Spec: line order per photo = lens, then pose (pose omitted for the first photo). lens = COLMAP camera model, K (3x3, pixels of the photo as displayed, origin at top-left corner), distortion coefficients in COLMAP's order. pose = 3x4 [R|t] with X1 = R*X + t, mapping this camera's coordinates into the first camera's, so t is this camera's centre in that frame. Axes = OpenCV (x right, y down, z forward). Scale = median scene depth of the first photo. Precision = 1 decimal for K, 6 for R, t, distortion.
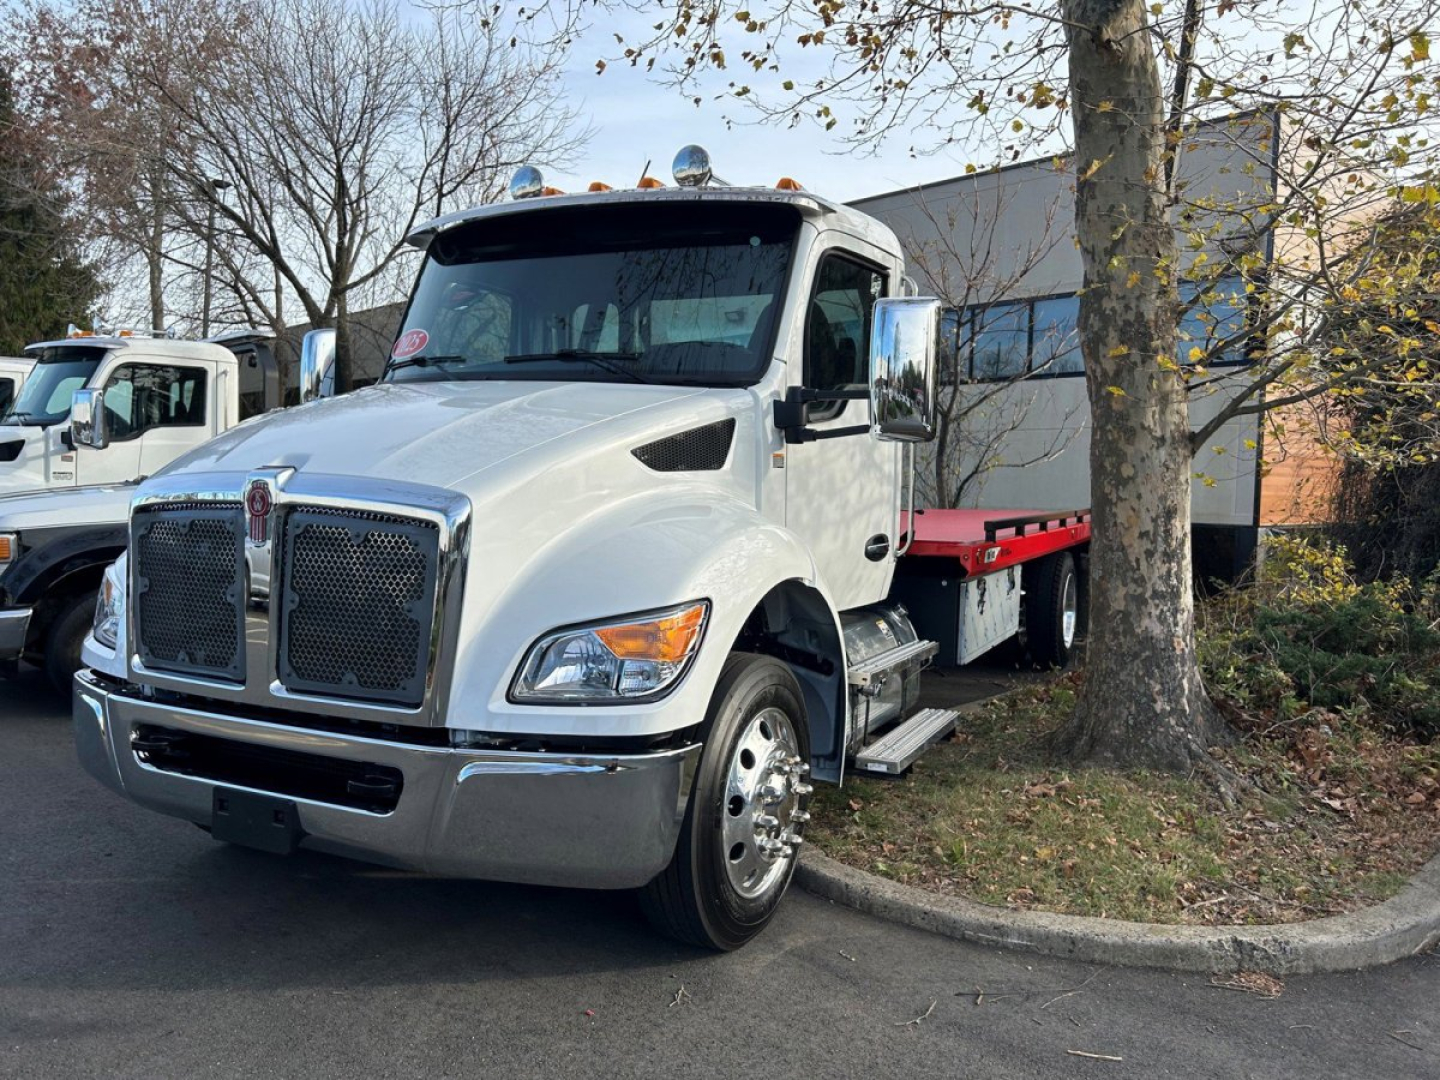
lens RADIAL K [[1078.6, 0, 726.2], [0, 1078.6, 529.2], [0, 0, 1]] dist [0.068914, -0.067864]
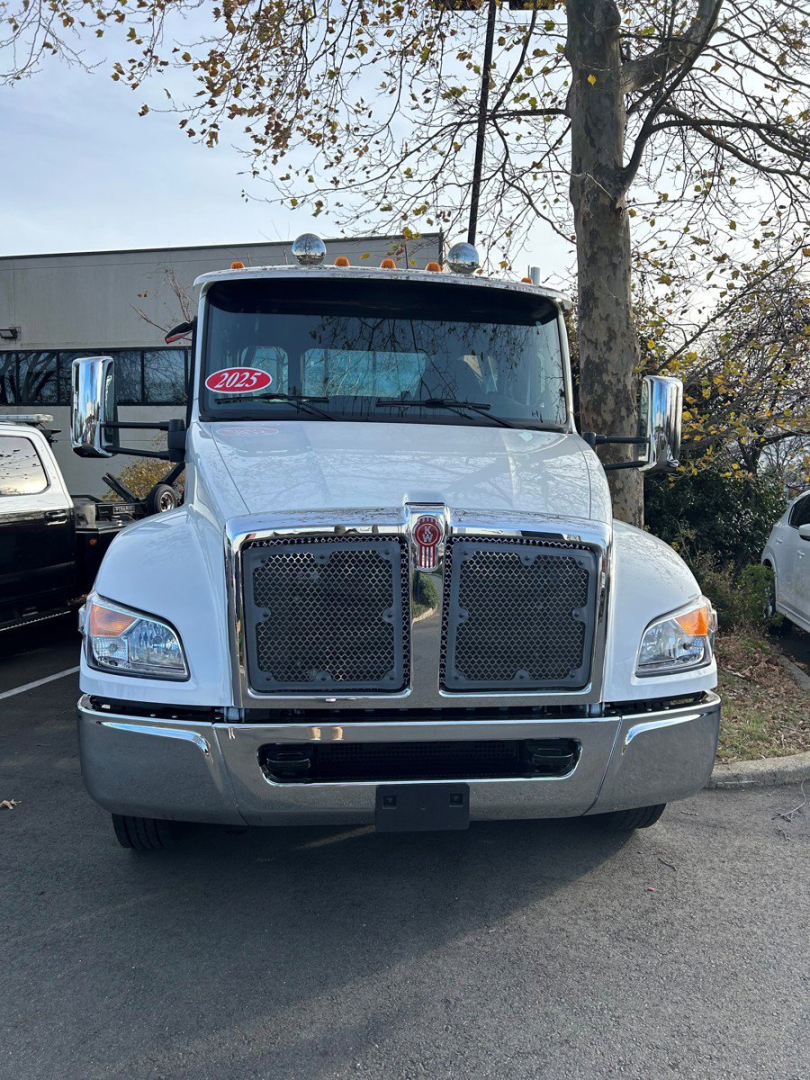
lens RADIAL K [[808.9, 0, 405.0], [0, 808.9, 540.0], [0, 0, 1]] dist [0.068914, -0.067864]
pose [[0.836946, -0.045002, 0.545432, -0.893235], [0.023897, 0.998668, 0.045728, -0.056668], [-0.546763, -0.025238, 0.836907, 0.287643]]
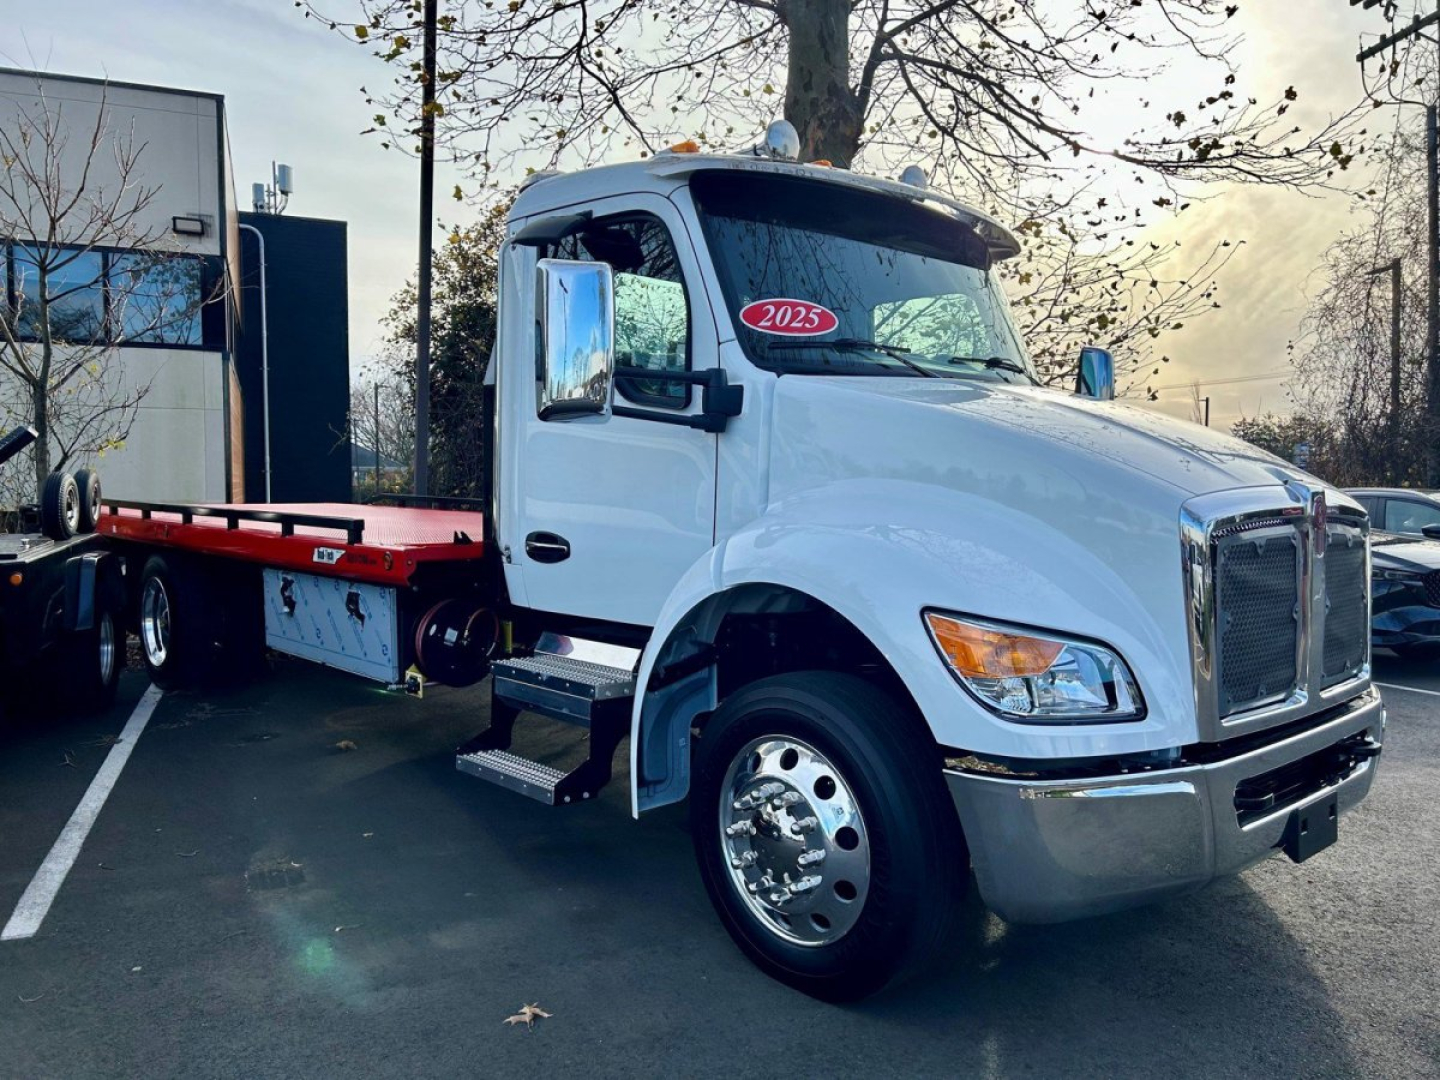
lens RADIAL K [[1078.6, 0, 726.2], [0, 1078.6, 529.2], [0, 0, 1]] dist [0.068914, -0.067864]
pose [[0.355080, -0.058449, 0.933007, -1.542668], [0.037005, 0.998140, 0.048446, -0.080740], [-0.934103, 0.017323, 0.356583, 1.124202]]
